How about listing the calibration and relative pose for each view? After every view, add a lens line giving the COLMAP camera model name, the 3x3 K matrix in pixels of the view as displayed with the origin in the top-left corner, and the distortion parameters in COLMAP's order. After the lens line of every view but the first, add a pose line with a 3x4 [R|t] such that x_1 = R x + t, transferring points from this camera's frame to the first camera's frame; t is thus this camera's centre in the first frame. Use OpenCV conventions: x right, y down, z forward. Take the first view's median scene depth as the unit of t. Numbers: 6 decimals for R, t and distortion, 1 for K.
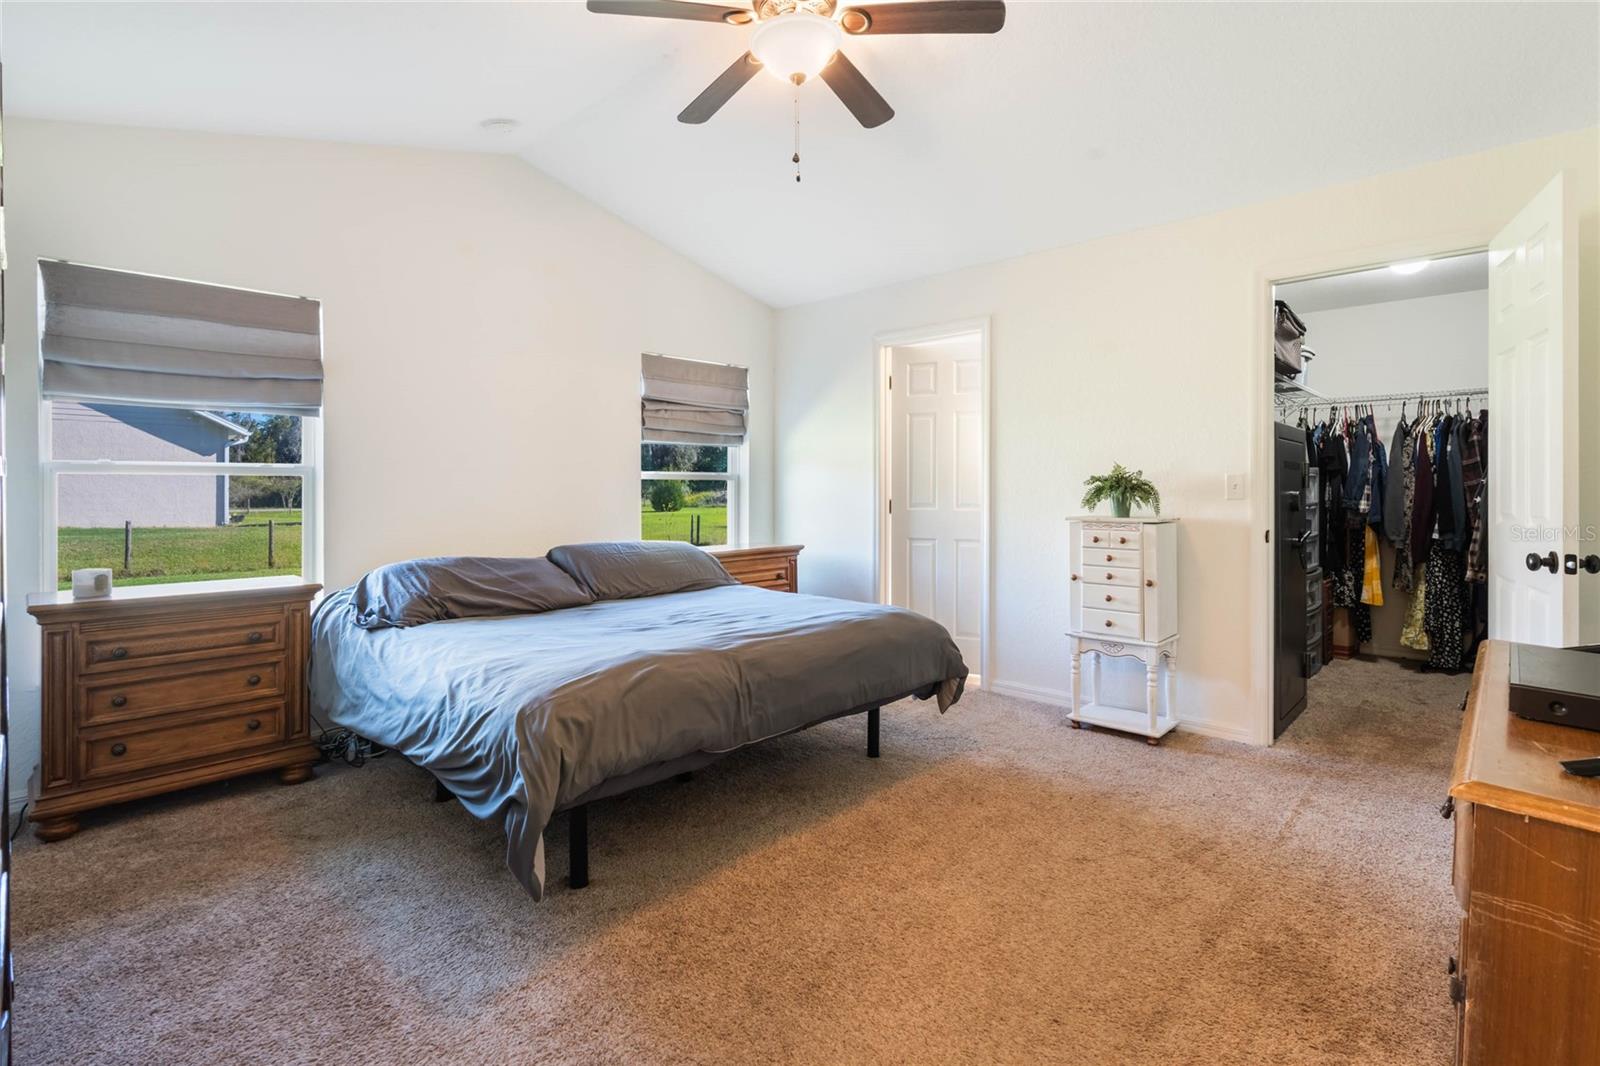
lens RADIAL K [[732.0, 0, 802.5], [0, 732.0, 495.0], [0, 0, 1]] dist [-0.010666, 0.000031]
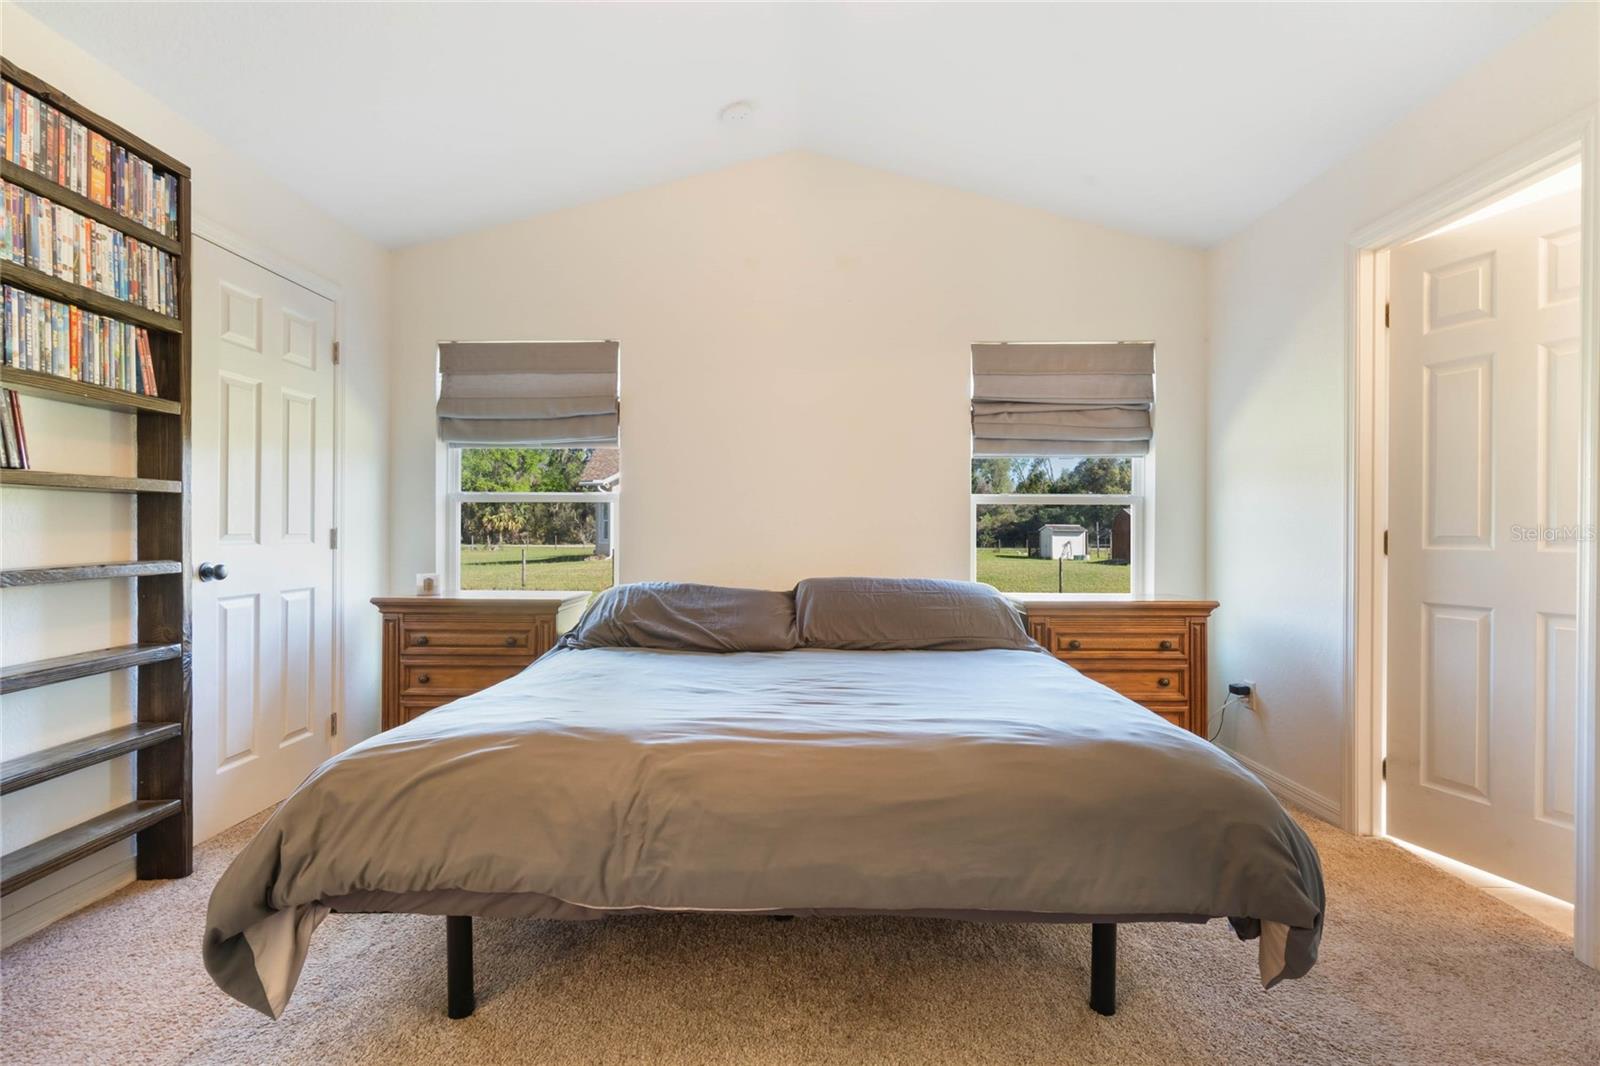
lens RADIAL K [[710.9, 0, 800.0], [0, 710.9, 533.0], [0, 0, 1]] dist [0.000019, 0.000534]
pose [[0.686463, 0.005945, -0.727140, 0.218184], [-0.008928, 0.999960, -0.000253, 0.013386], [0.727109, 0.006666, 0.686489, 0.338906]]
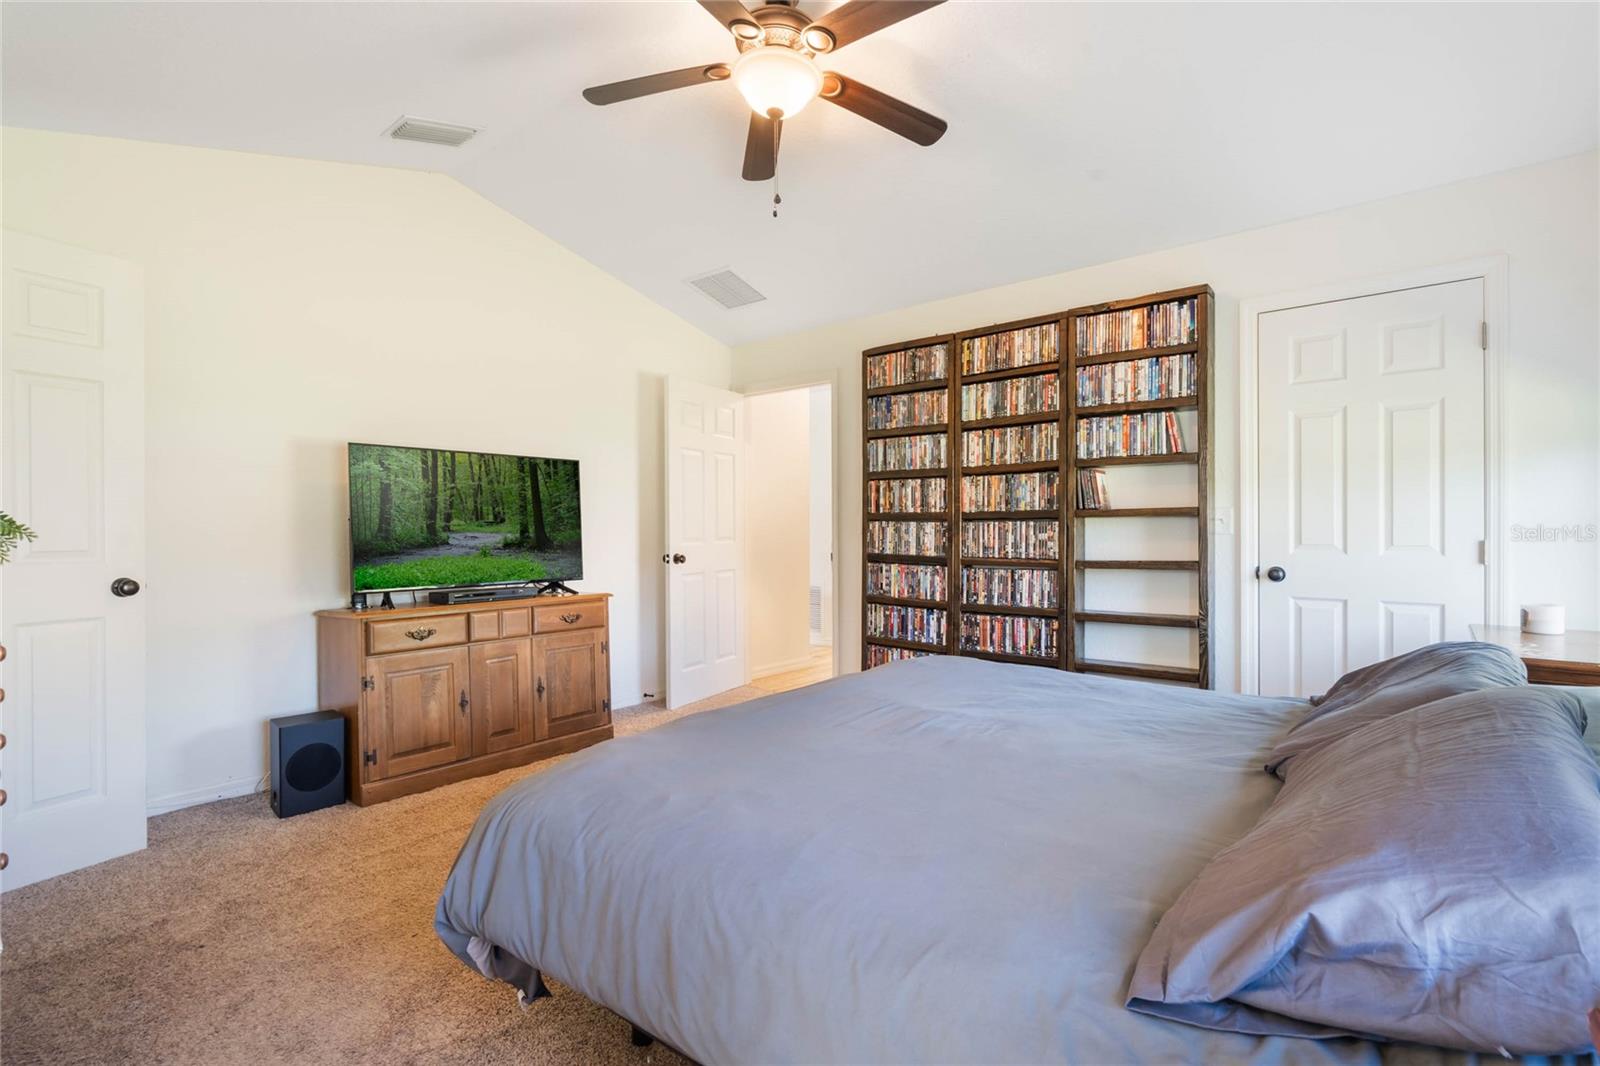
lens RADIAL K [[710.9, 0, 800.0], [0, 710.9, 533.0], [0, 0, 1]] dist [0.000019, 0.000534]
pose [[-0.996401, 0.002148, -0.084741, 0.012920], [0.001407, 0.999960, 0.008802, -0.000301], [0.084756, 0.008652, -0.996364, 1.062284]]
